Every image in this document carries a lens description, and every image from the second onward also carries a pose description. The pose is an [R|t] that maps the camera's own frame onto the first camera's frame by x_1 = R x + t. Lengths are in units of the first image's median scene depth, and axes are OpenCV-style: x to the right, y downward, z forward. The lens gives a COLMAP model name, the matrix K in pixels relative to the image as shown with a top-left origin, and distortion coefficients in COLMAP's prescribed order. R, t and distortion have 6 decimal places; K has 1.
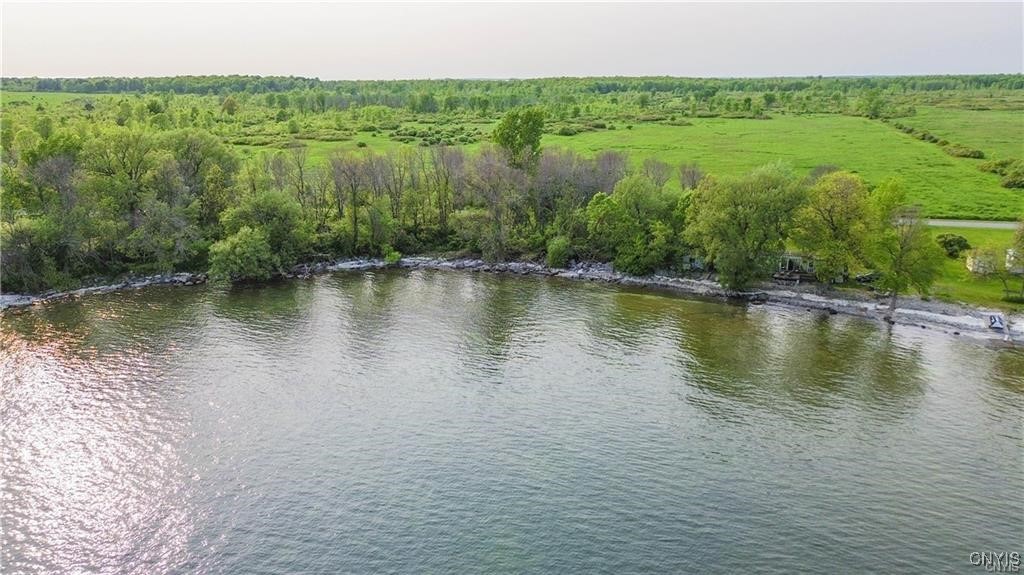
lens RADIAL K [[737.5, 0, 512.0], [0, 737.5, 287.5], [0, 0, 1]] dist [0.050084, -0.040978]
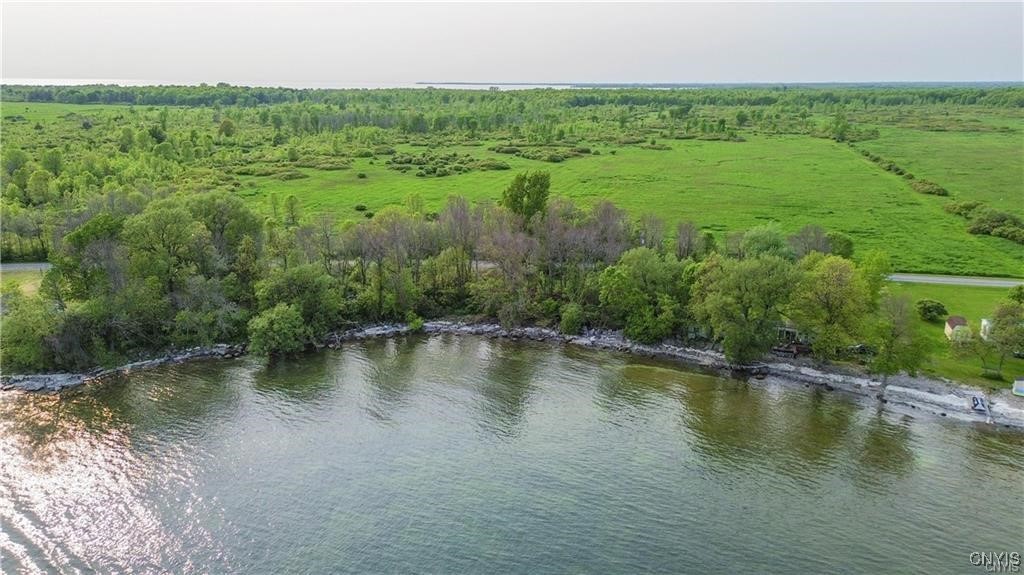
lens RADIAL K [[709.8, 0, 512.0], [0, 709.8, 287.5], [0, 0, 1]] dist [0.049177, -0.037647]
pose [[0.999548, -0.003930, 0.029799, -0.051899], [0.003777, 0.999979, 0.005175, -0.095322], [-0.029818, -0.005060, 0.999543, -0.030156]]
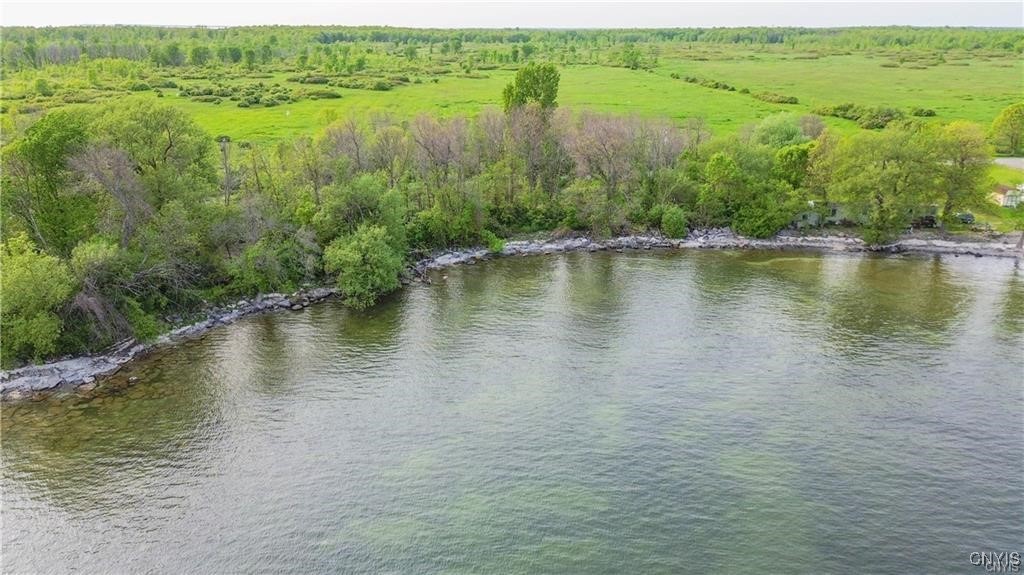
lens RADIAL K [[737.5, 0, 512.0], [0, 737.5, 287.5], [0, 0, 1]] dist [0.050084, -0.040978]
pose [[0.919308, -0.123382, 0.373698, -0.453996], [0.100273, 0.991678, 0.080744, -0.057667], [-0.380551, -0.036757, 0.924029, 0.206567]]
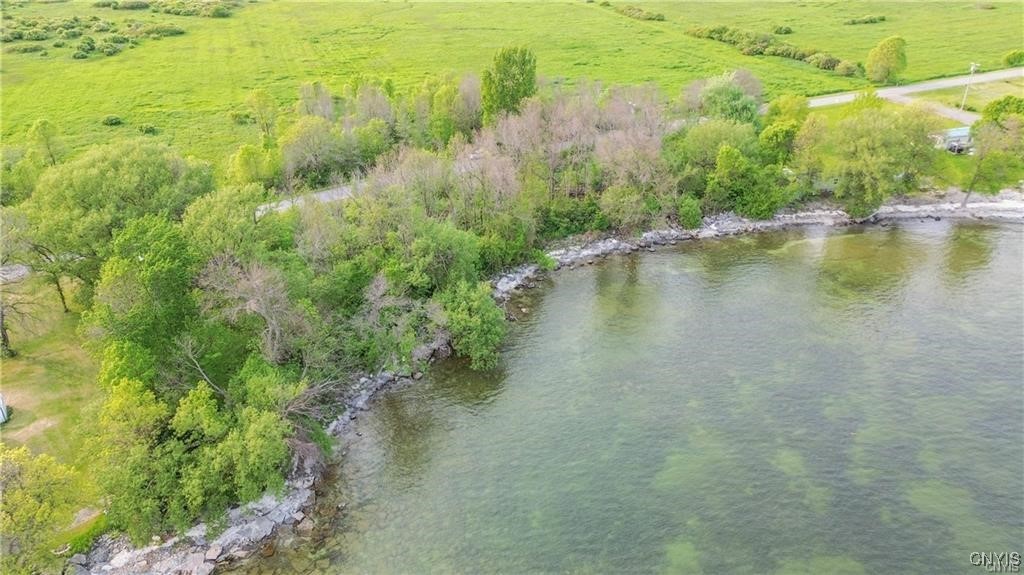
lens RADIAL K [[737.5, 0, 512.0], [0, 737.5, 287.5], [0, 0, 1]] dist [0.050084, -0.040978]
pose [[0.783081, -0.292426, 0.548881, -0.659214], [0.174557, 0.950429, 0.257321, -0.236175], [-0.596920, -0.105692, 0.795308, 0.324830]]
